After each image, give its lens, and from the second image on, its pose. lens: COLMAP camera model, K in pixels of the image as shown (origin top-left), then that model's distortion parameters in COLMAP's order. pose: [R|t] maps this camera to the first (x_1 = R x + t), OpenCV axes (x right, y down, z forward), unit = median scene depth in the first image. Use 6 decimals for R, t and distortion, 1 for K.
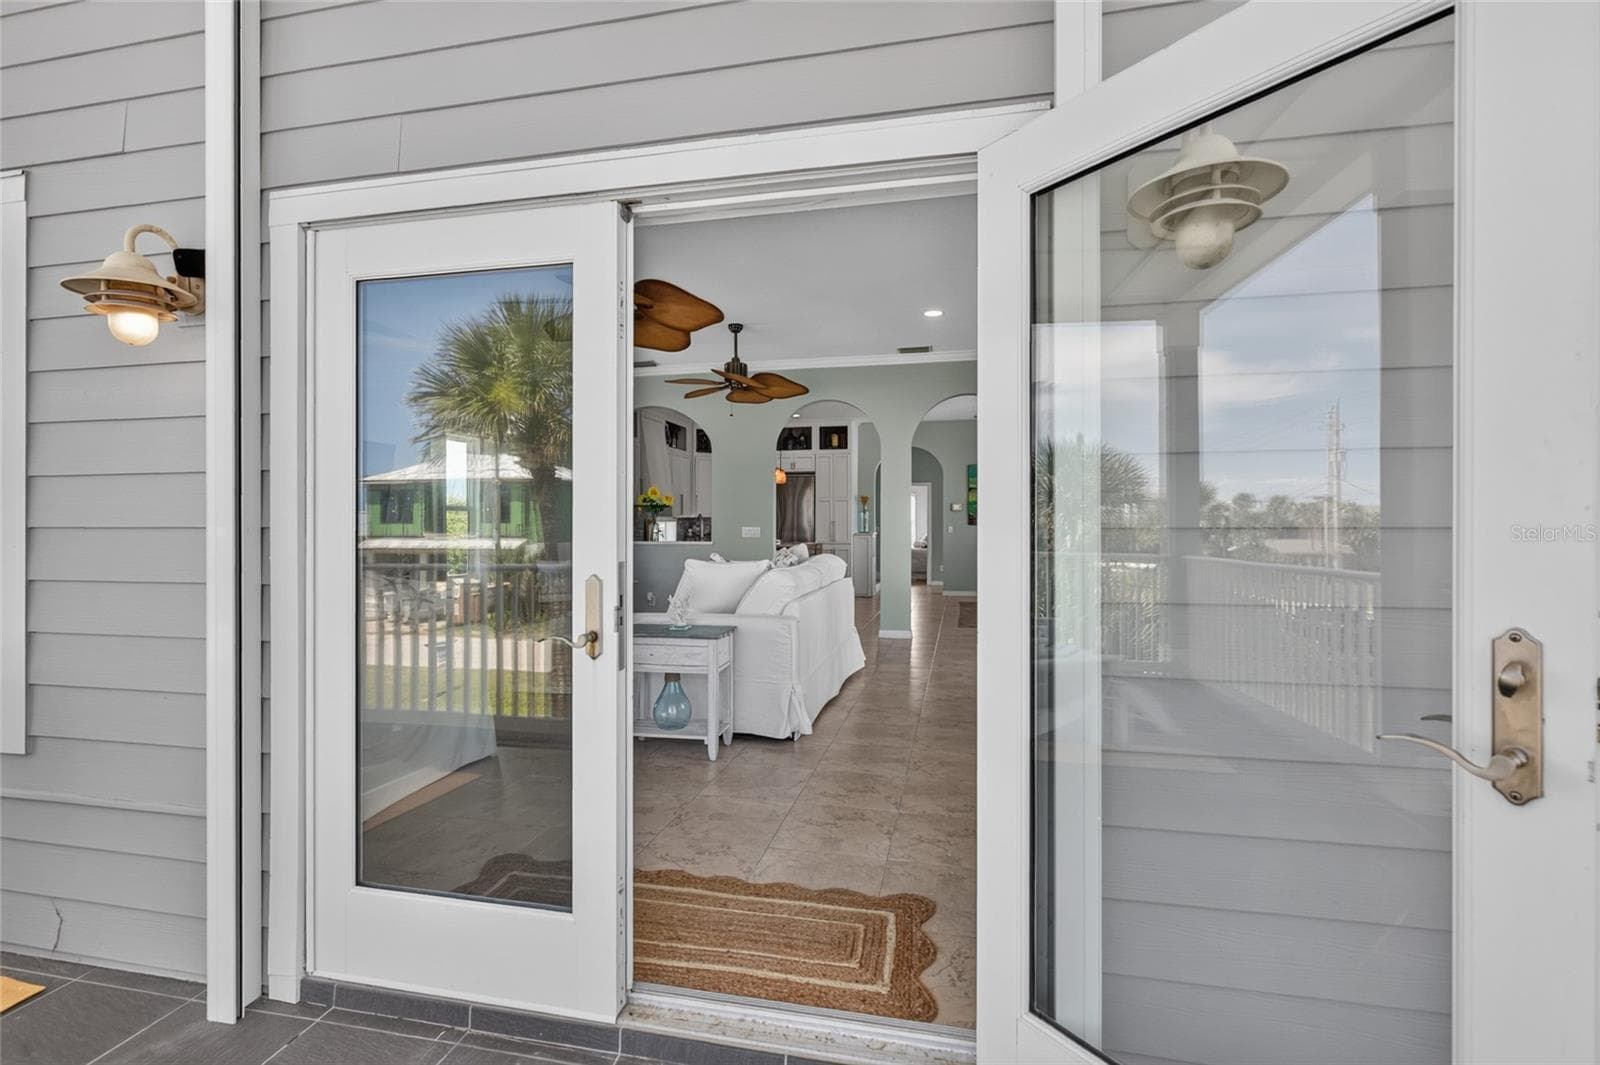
lens RADIAL K [[721.5, 0, 801.6], [0, 721.5, 525.0], [0, 0, 1]] dist [-0.000826, -0.000108]
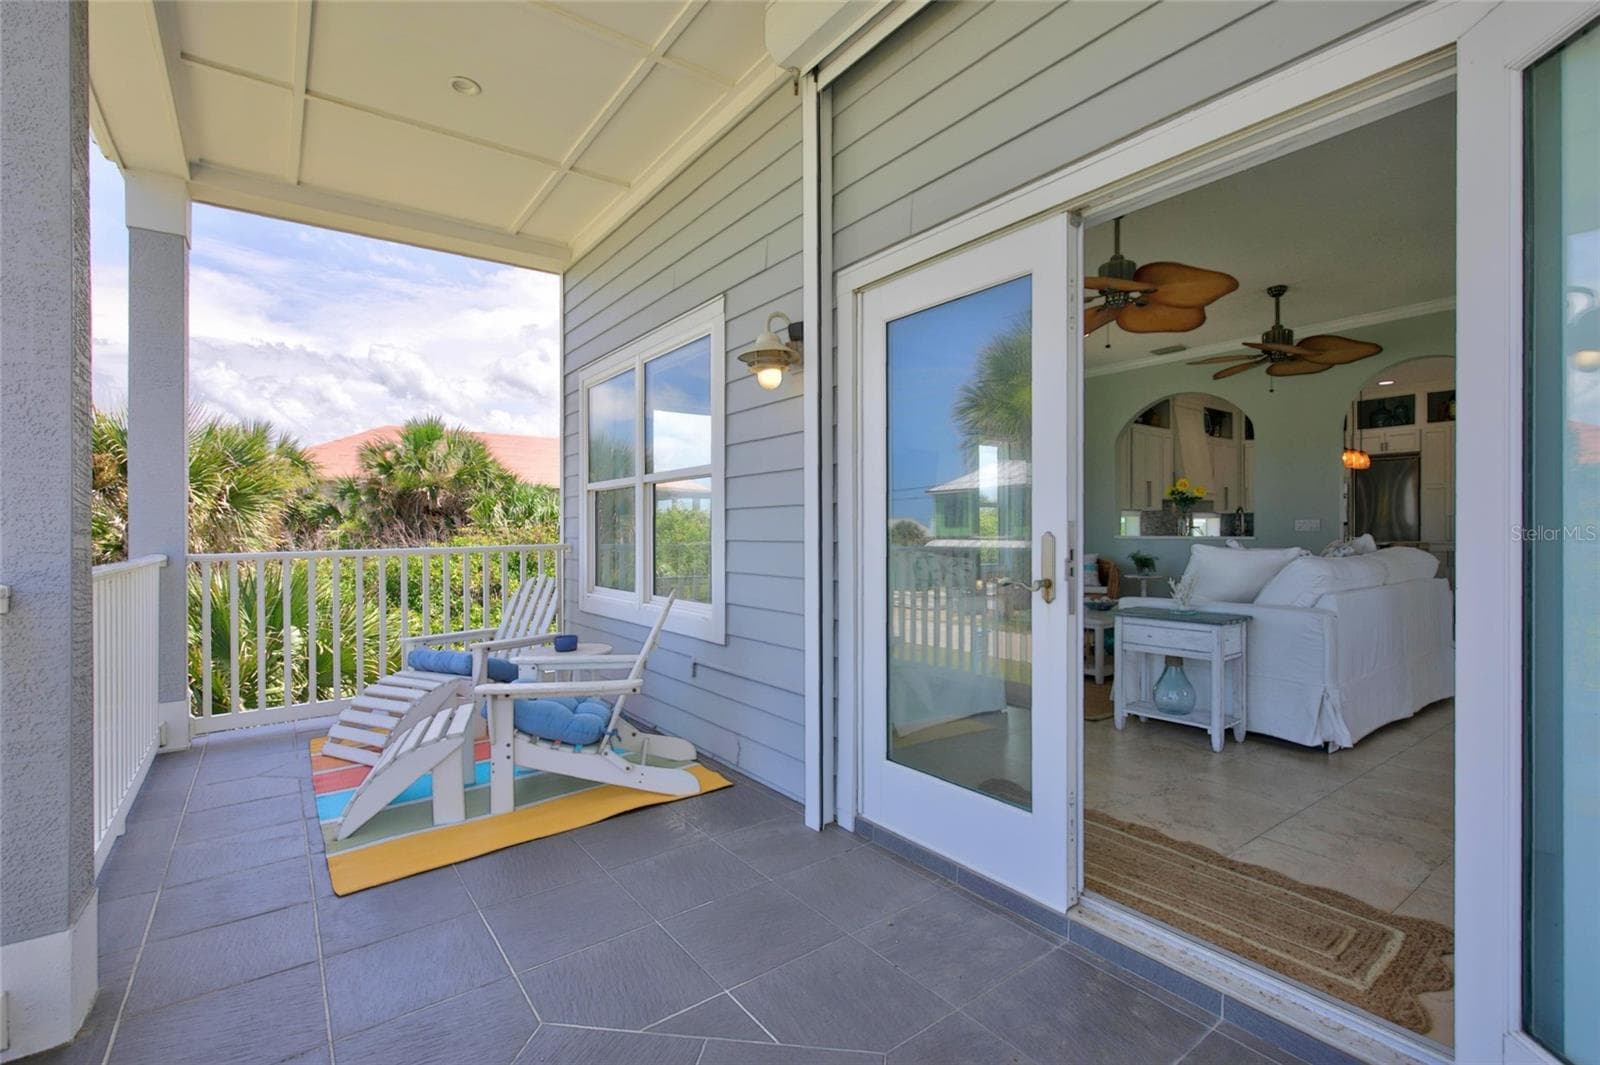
lens RADIAL K [[721.5, 0, 802.7], [0, 721.5, 531.8], [0, 0, 1]] dist [-0.000826, -0.000108]
pose [[0.750549, -0.000040, -0.660815, 0.159340], [0.001180, 0.999998, 0.001280, 0.054753], [0.660814, -0.001740, 0.750547, -0.131485]]
